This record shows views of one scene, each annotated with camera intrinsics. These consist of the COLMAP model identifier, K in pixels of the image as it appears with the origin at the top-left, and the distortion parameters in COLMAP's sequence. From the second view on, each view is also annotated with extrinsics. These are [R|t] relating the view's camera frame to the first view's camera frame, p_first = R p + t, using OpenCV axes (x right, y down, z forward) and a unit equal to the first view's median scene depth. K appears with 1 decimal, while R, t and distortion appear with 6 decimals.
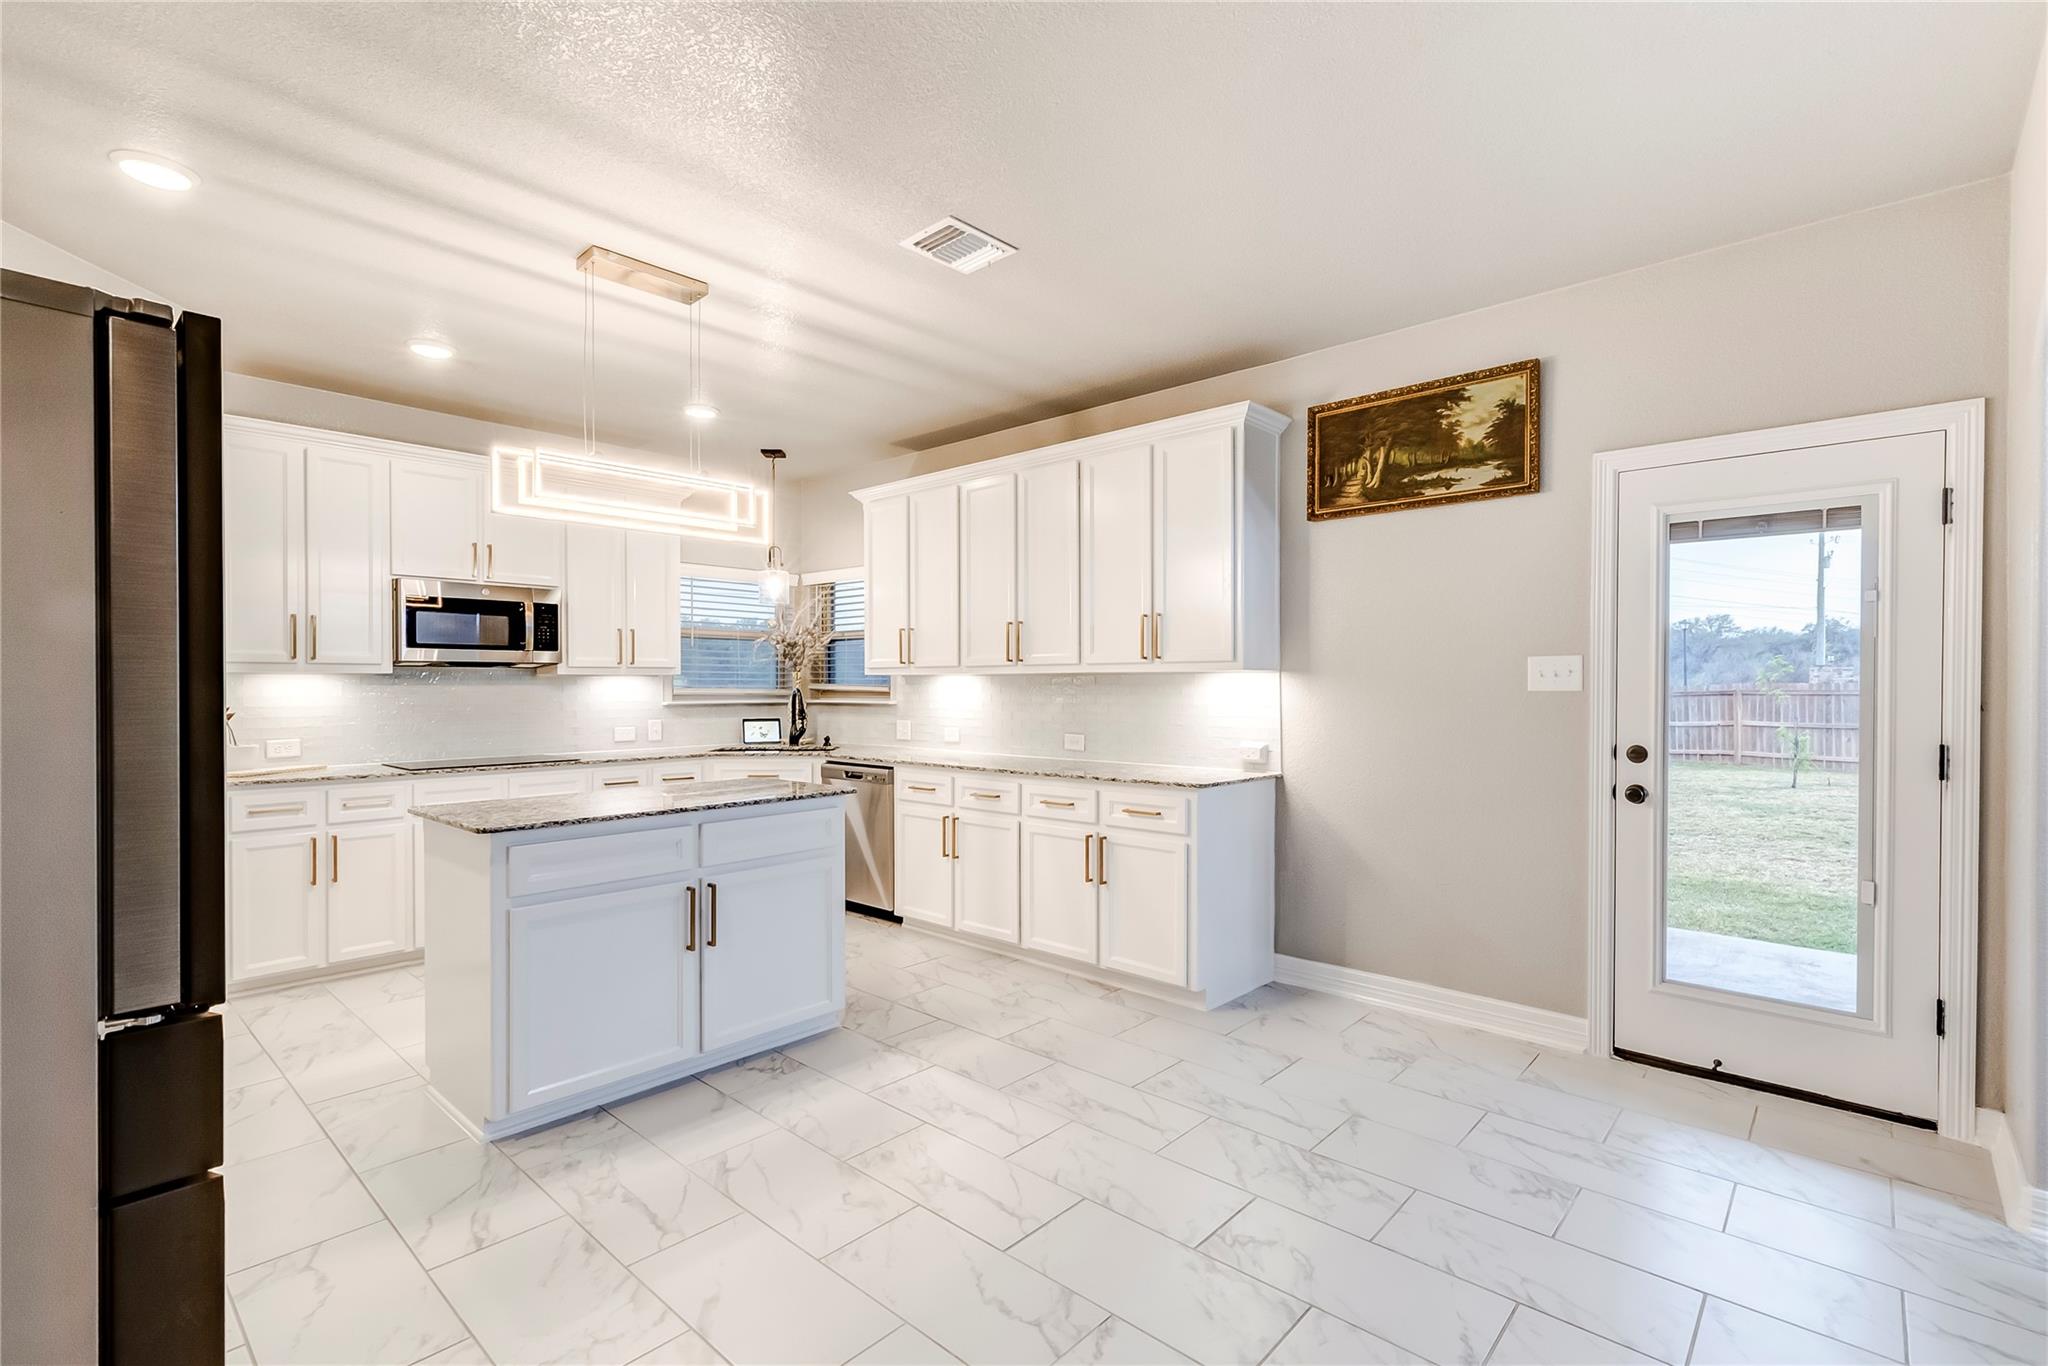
lens RADIAL K [[926.4, 0, 1025.6], [0, 926.4, 690.1], [0, 0, 1]] dist [0.009334, 0.000103]
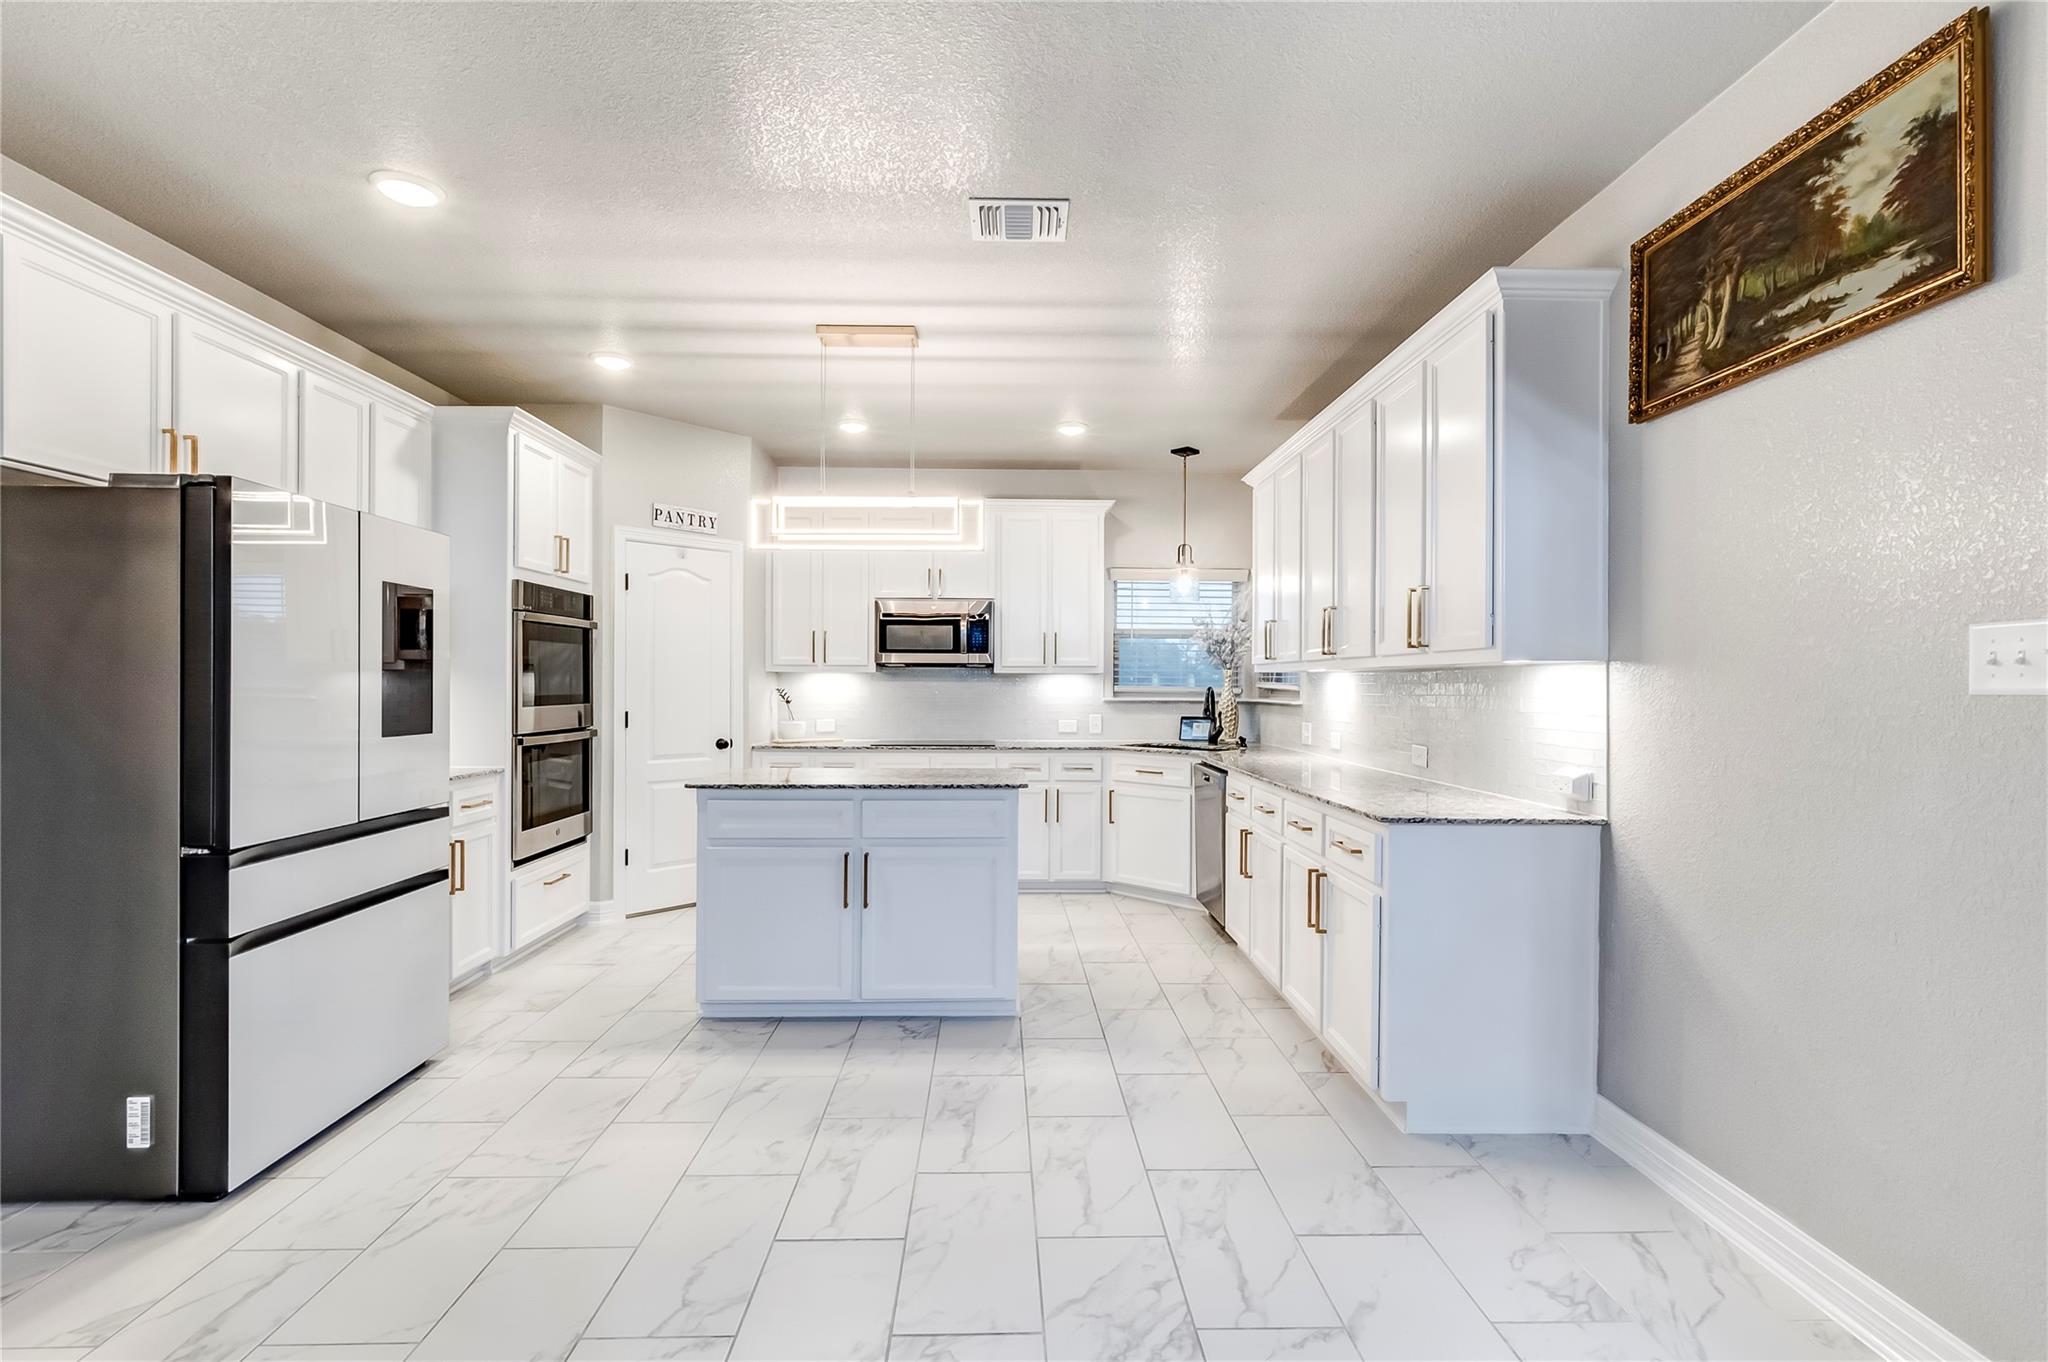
lens RADIAL K [[926.3, 0, 1029.5], [0, 926.3, 685.4], [0, 0, 1]] dist [0.003783, 0.000495]
pose [[0.696293, 0.004534, -0.717743, 0.510804], [-0.008649, 0.999960, -0.002074, 0.001505], [0.717705, 0.007652, 0.696305, 0.284846]]
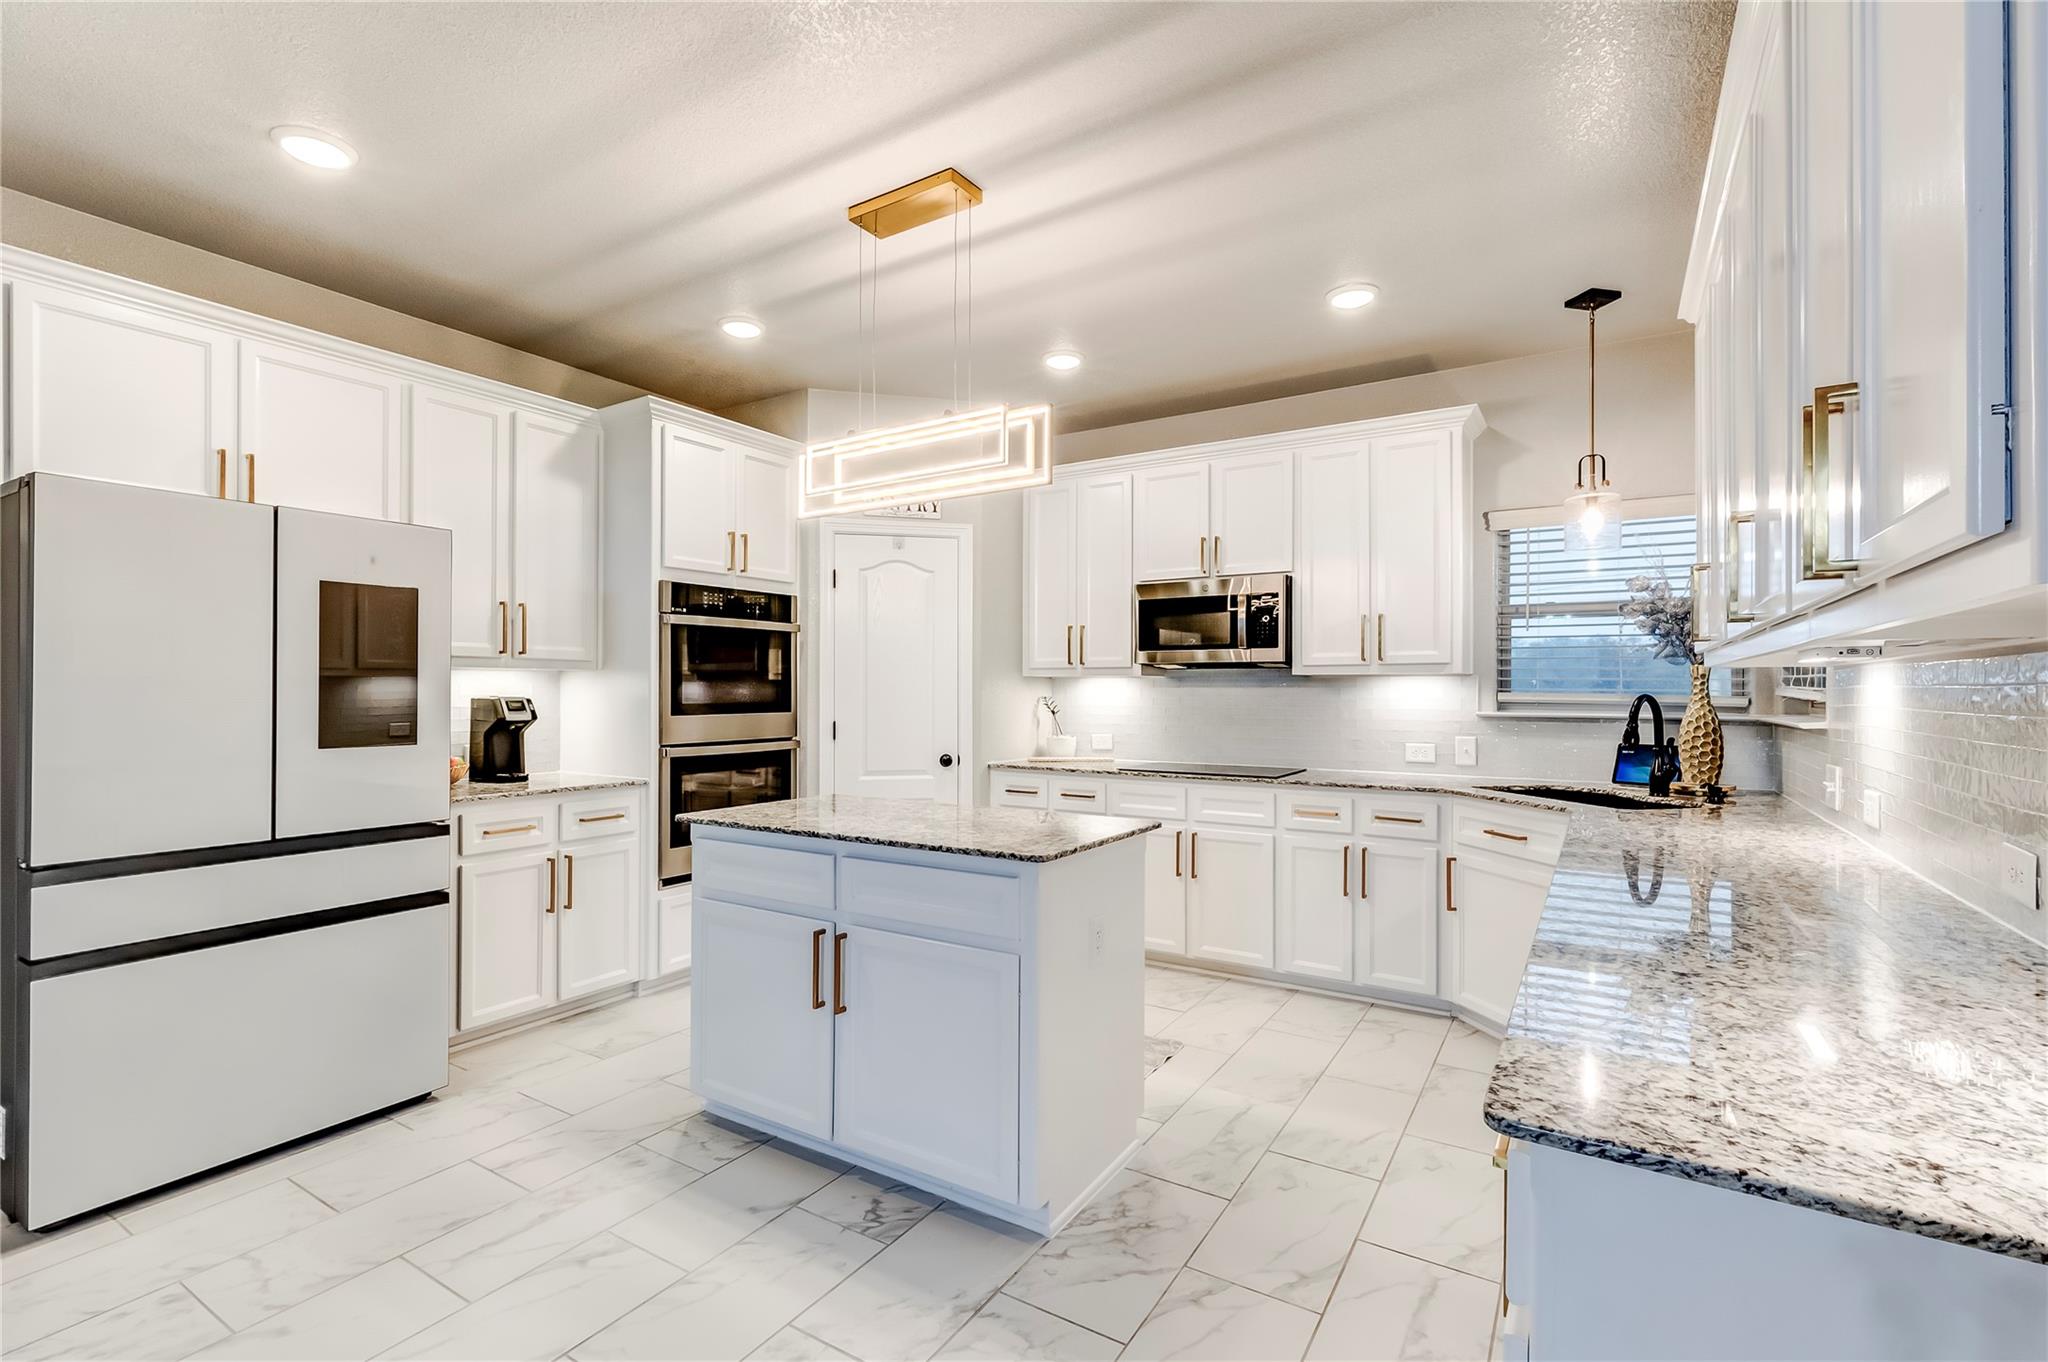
lens RADIAL K [[926.3, 0, 1029.5], [0, 926.3, 685.4], [0, 0, 1]] dist [0.003783, 0.000495]
pose [[0.176489, -0.004111, -0.984294, 0.387146], [-0.007887, 0.999953, -0.005591, -0.001146], [0.984271, 0.008750, 0.176448, 0.834740]]
